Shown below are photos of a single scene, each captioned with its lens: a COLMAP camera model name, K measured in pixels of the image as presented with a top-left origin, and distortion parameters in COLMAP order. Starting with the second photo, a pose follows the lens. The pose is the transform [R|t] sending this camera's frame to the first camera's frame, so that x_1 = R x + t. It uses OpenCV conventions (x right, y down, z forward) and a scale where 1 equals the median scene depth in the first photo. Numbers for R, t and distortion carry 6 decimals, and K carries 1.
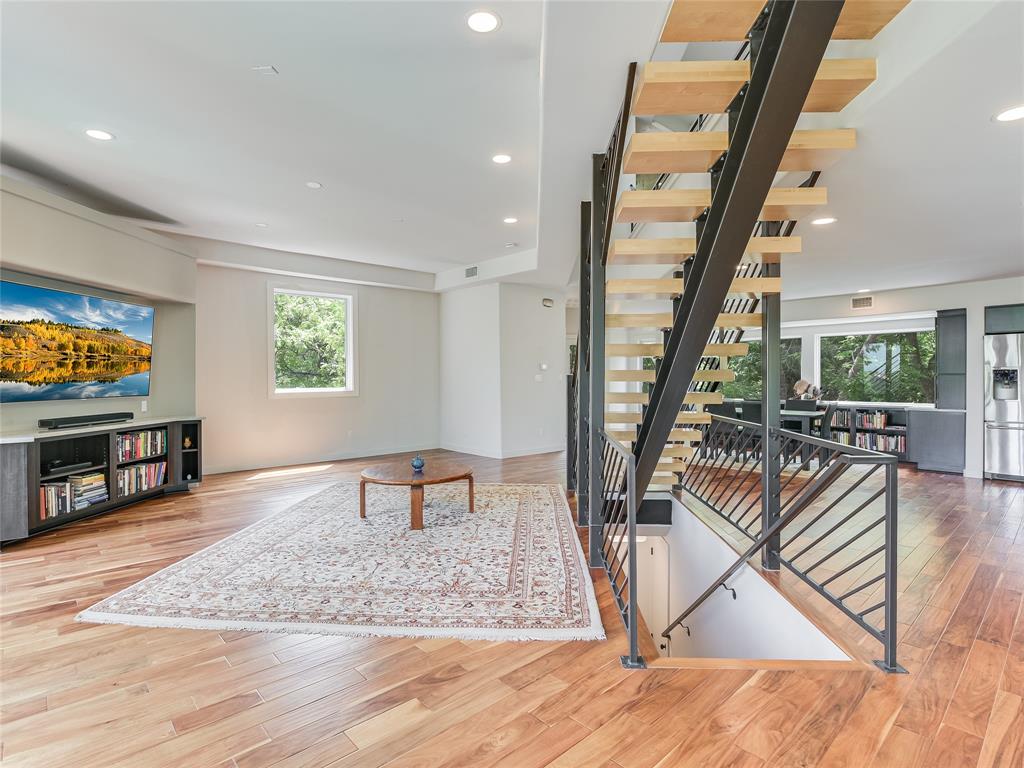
lens RADIAL K [[528.1, 0, 508.7], [0, 528.1, 381.1], [0, 0, 1]] dist [-0.011480, -0.000420]
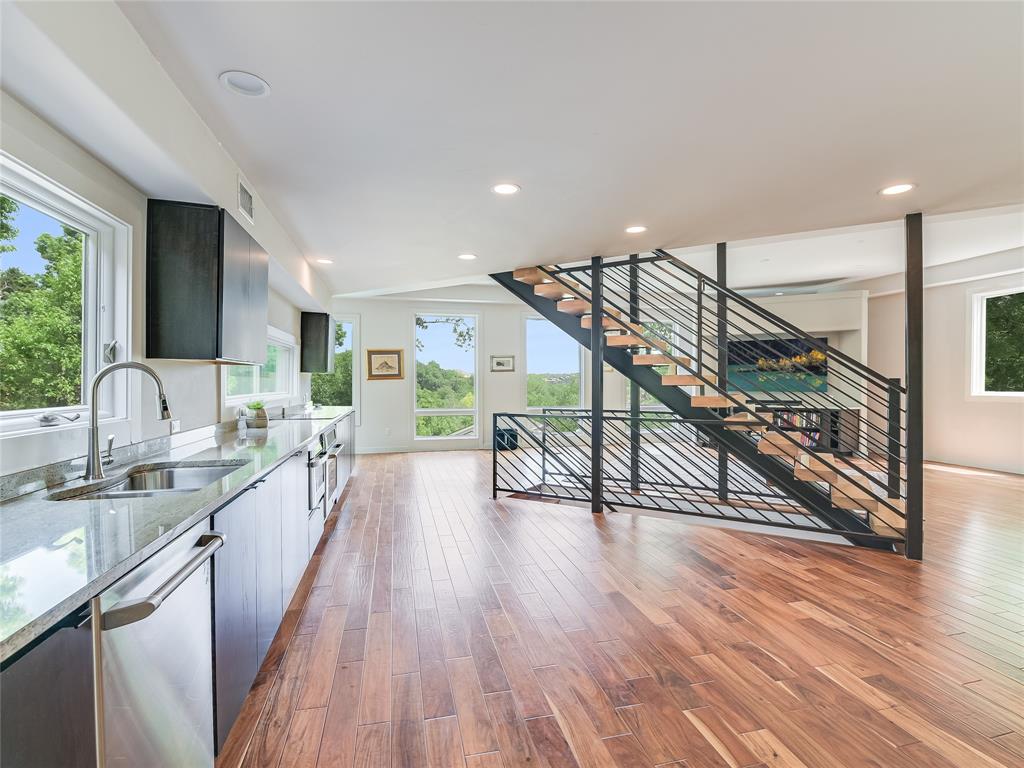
lens RADIAL K [[504.4, 0, 512.0], [0, 504.4, 384.0], [0, 0, 1]] dist [-0.009634, -0.000697]
pose [[-0.486399, 0.006137, -0.873716, 1.527983], [-0.002992, 0.999958, 0.008689, -0.009184], [0.873732, 0.006840, -0.486360, 1.240046]]
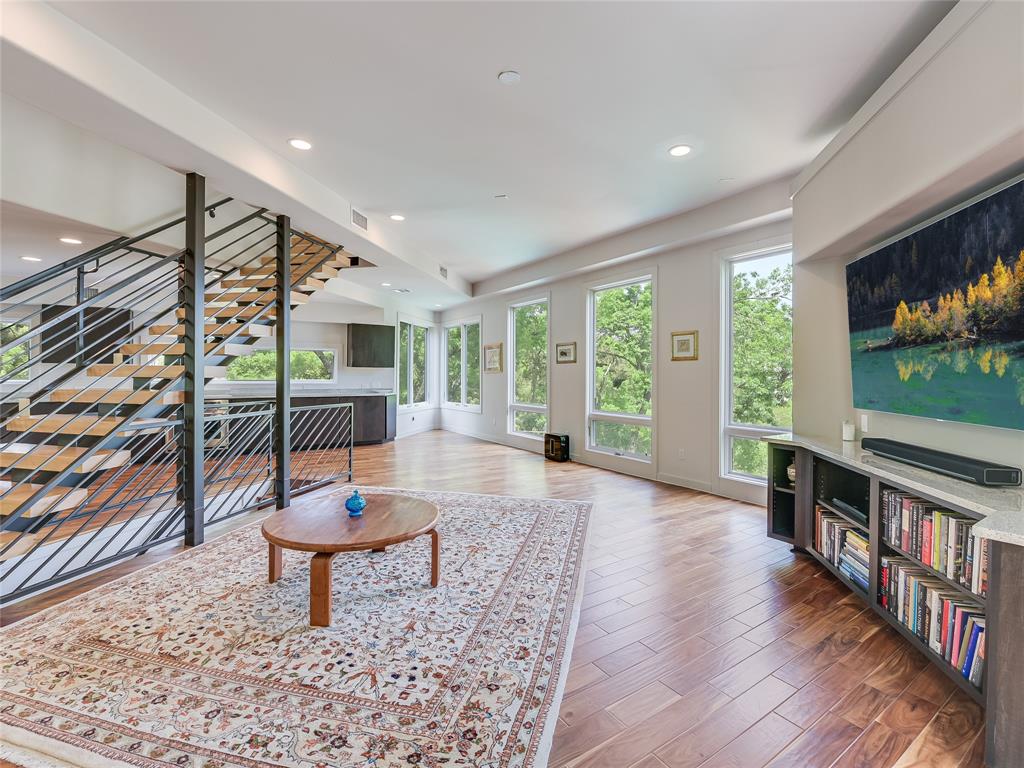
lens RADIAL K [[457.3, 0, 512.0], [0, 457.3, 384.0], [0, 0, 1]] dist [-0.000731, -0.000084]
pose [[-0.986381, -0.009098, 0.164222, -0.539679], [-0.004454, 0.999580, 0.028624, -0.015669], [-0.164414, 0.027503, -0.986008, 1.794898]]
